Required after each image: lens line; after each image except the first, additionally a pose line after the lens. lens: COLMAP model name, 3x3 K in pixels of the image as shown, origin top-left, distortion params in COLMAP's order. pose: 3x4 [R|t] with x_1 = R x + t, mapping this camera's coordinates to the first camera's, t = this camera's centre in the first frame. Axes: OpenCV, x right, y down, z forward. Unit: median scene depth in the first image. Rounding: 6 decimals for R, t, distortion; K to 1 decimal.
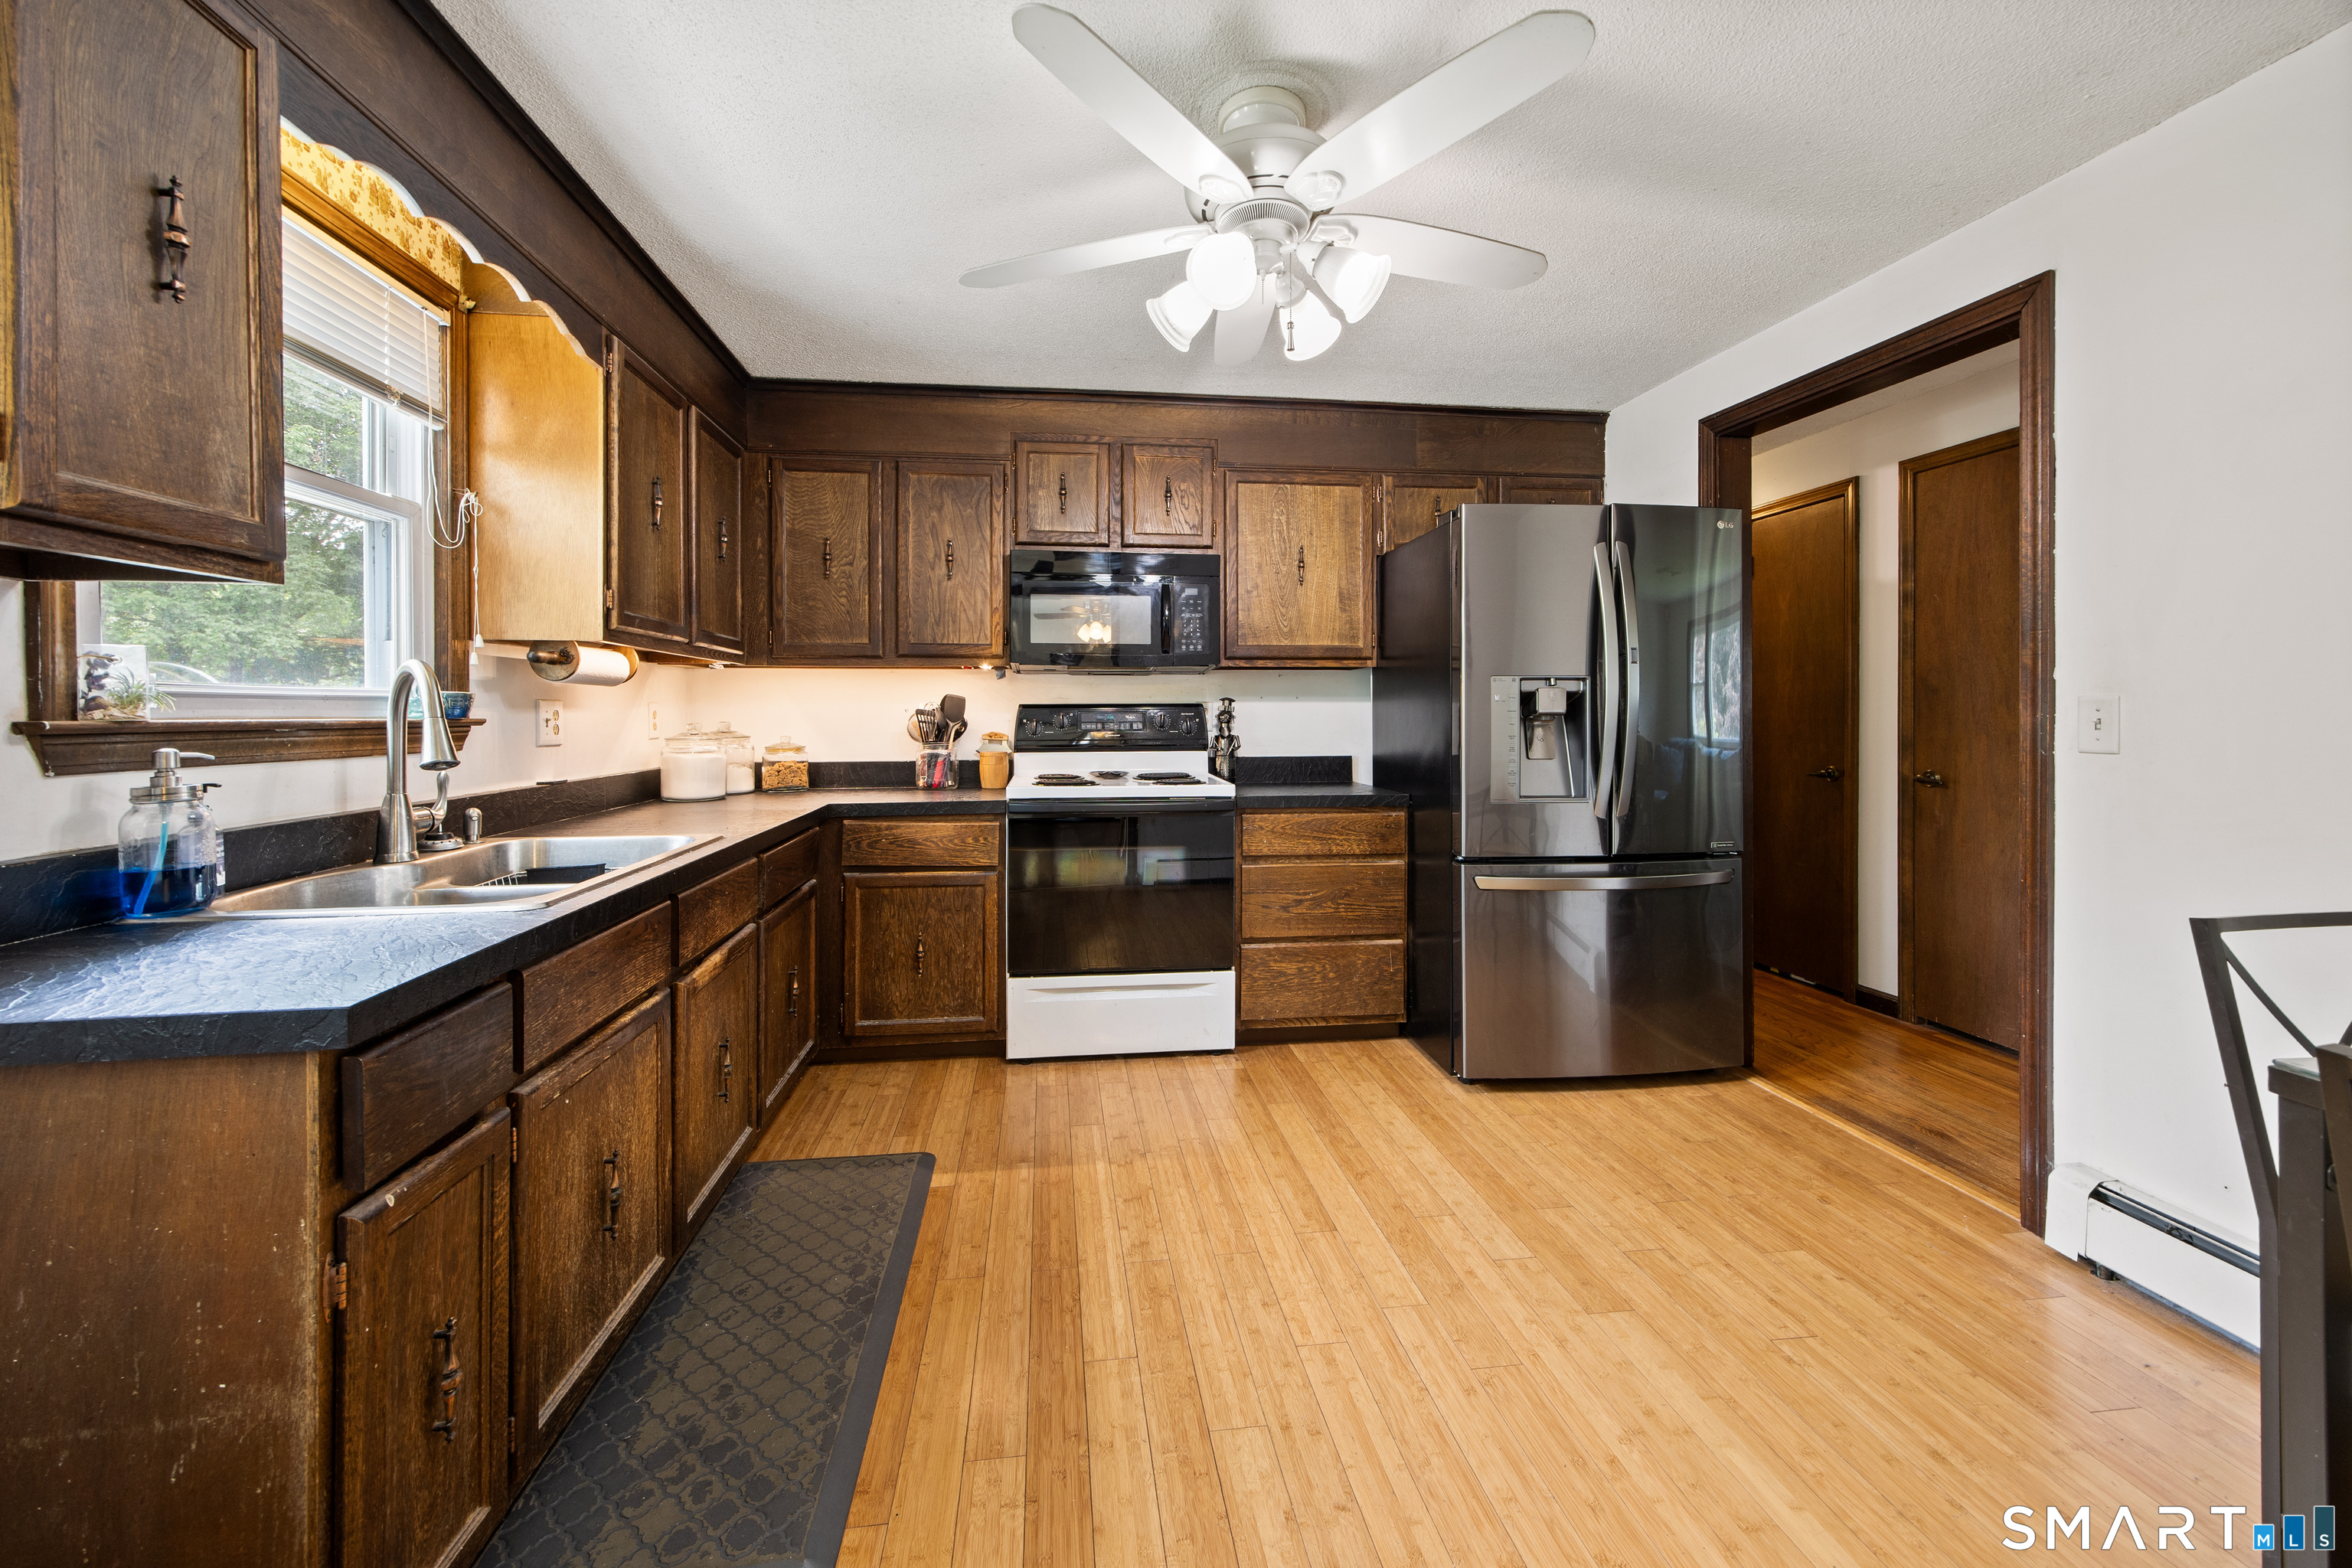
lens RADIAL K [[931.9, 0, 1155.2], [0, 931.9, 715.0], [0, 0, 1]] dist [0.009776, 0.000242]
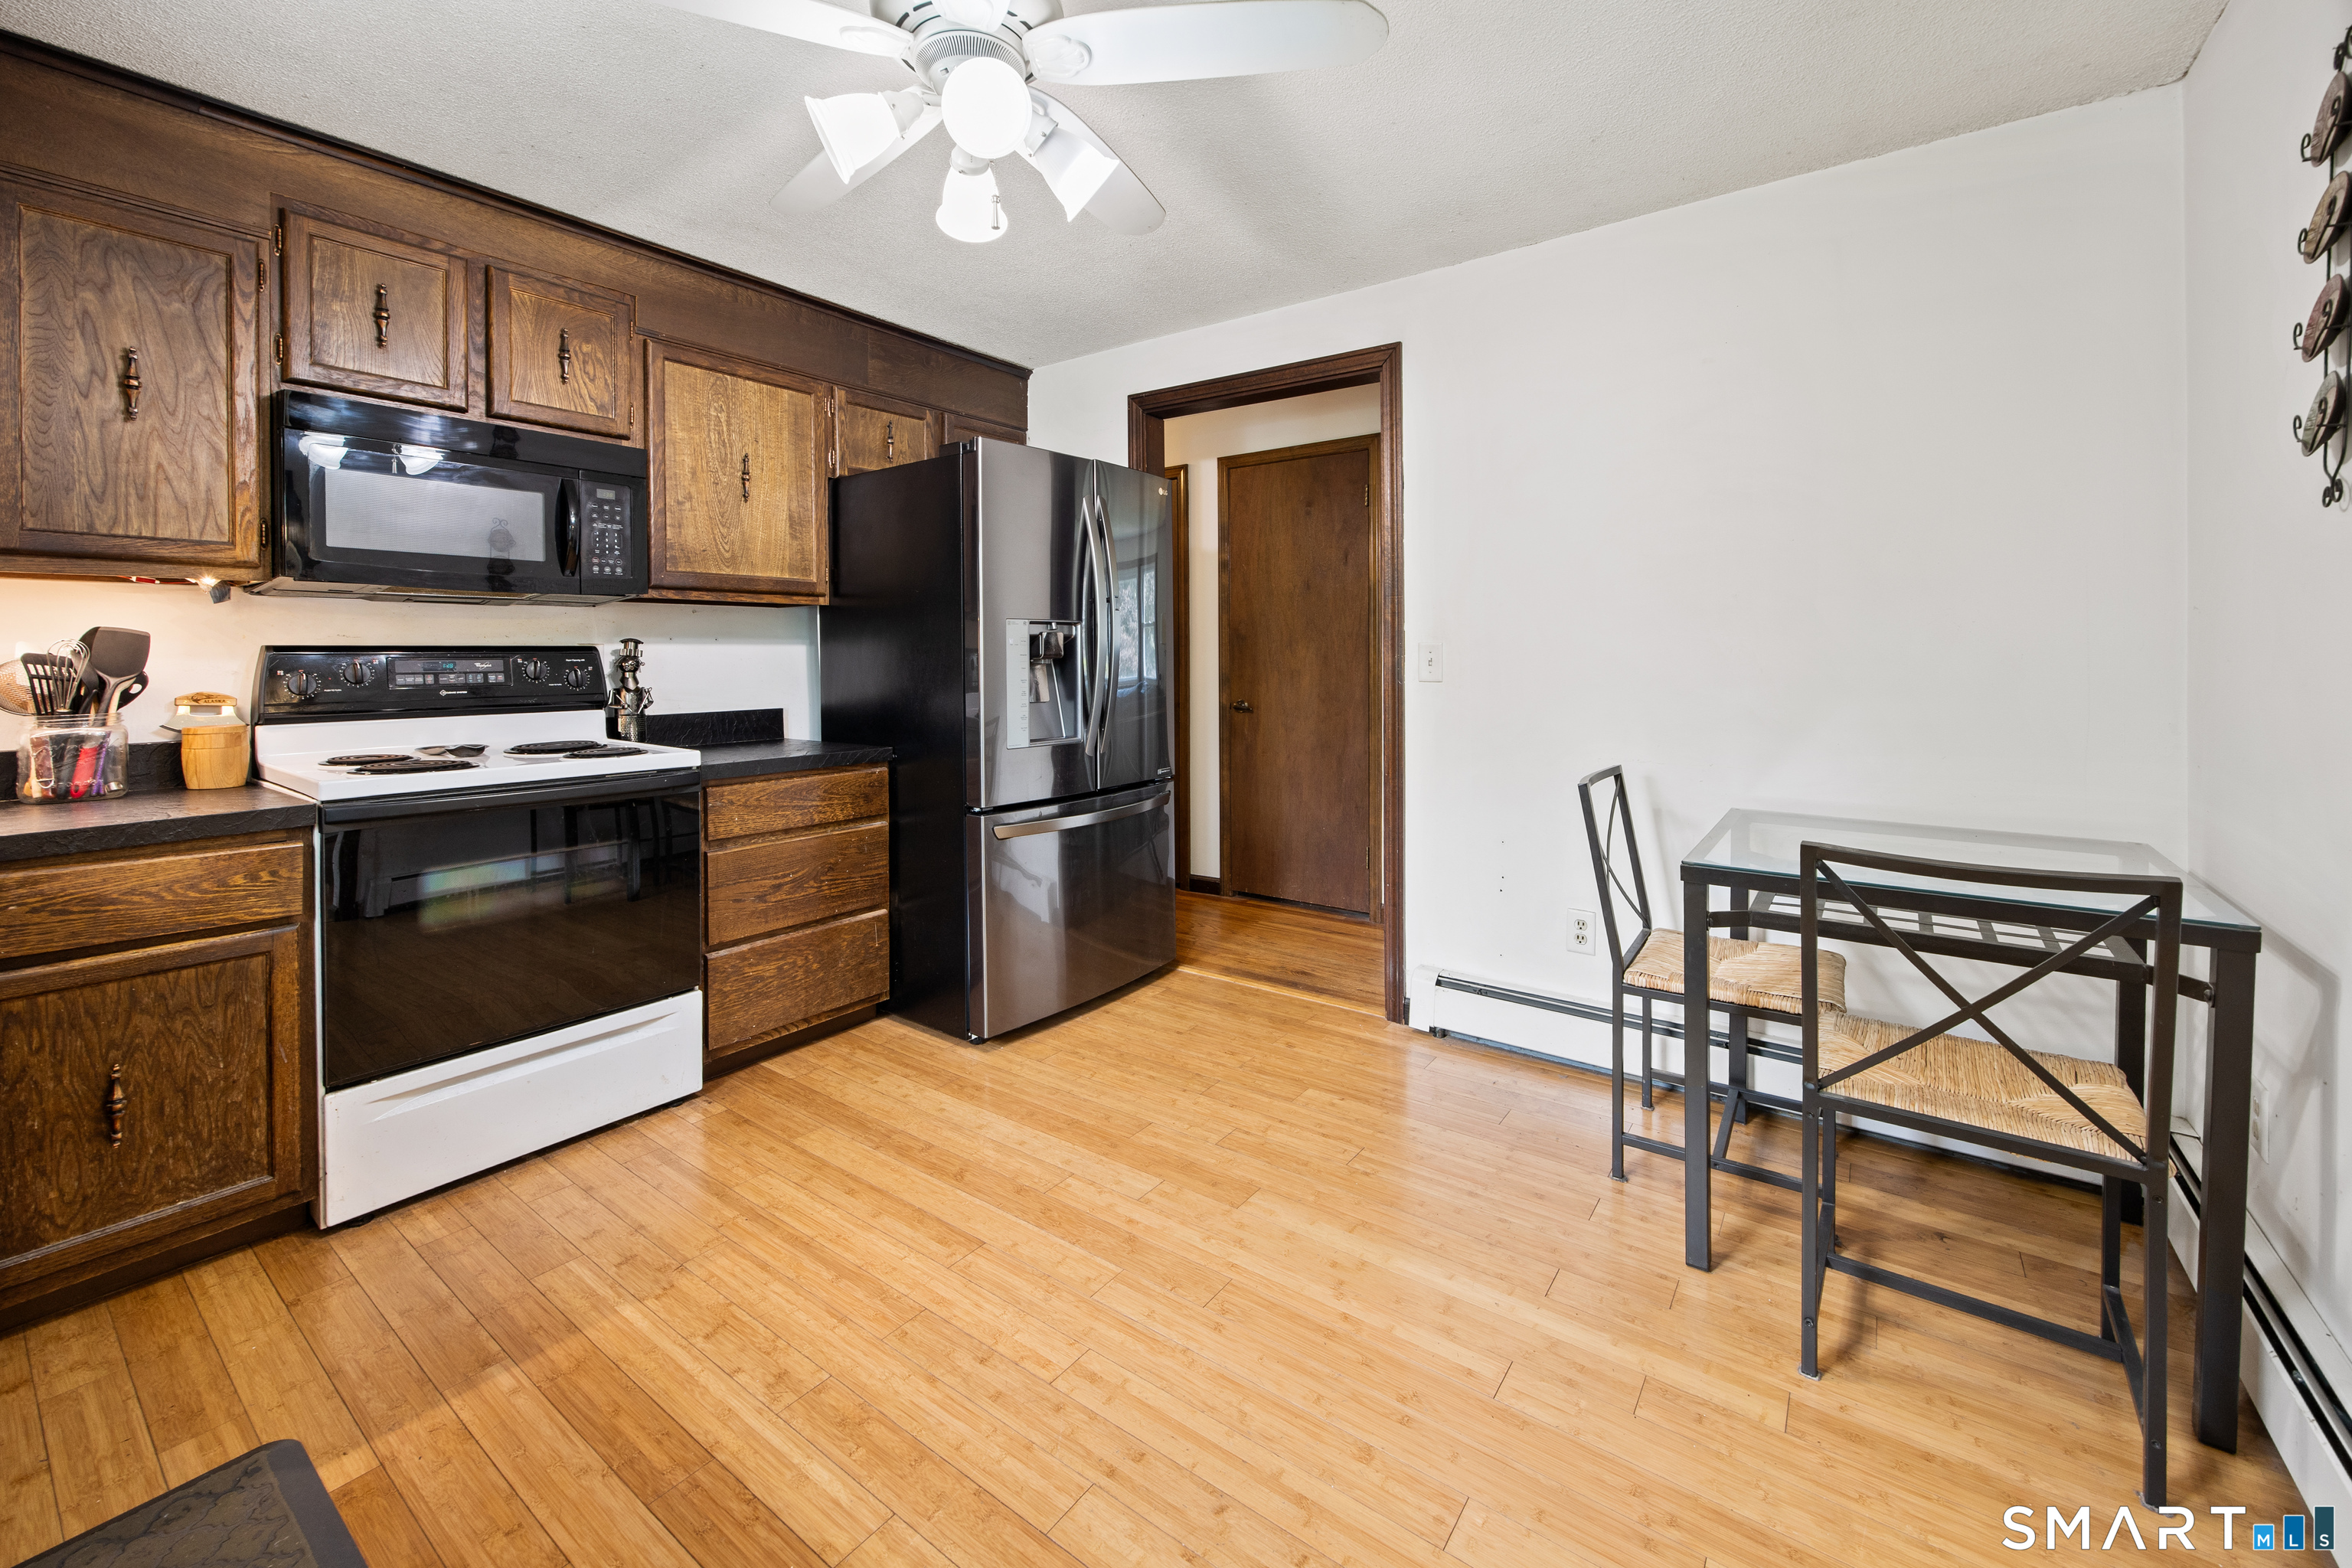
lens RADIAL K [[960.9, 0, 1175.1], [0, 960.9, 666.2], [0, 0, 1]] dist [-0.001021, 0.000154]
pose [[0.689680, -0.010706, 0.724036, -0.212999], [0.007188, 0.999943, 0.007940, 0.001222], [-0.724079, -0.000272, 0.689717, 0.158030]]
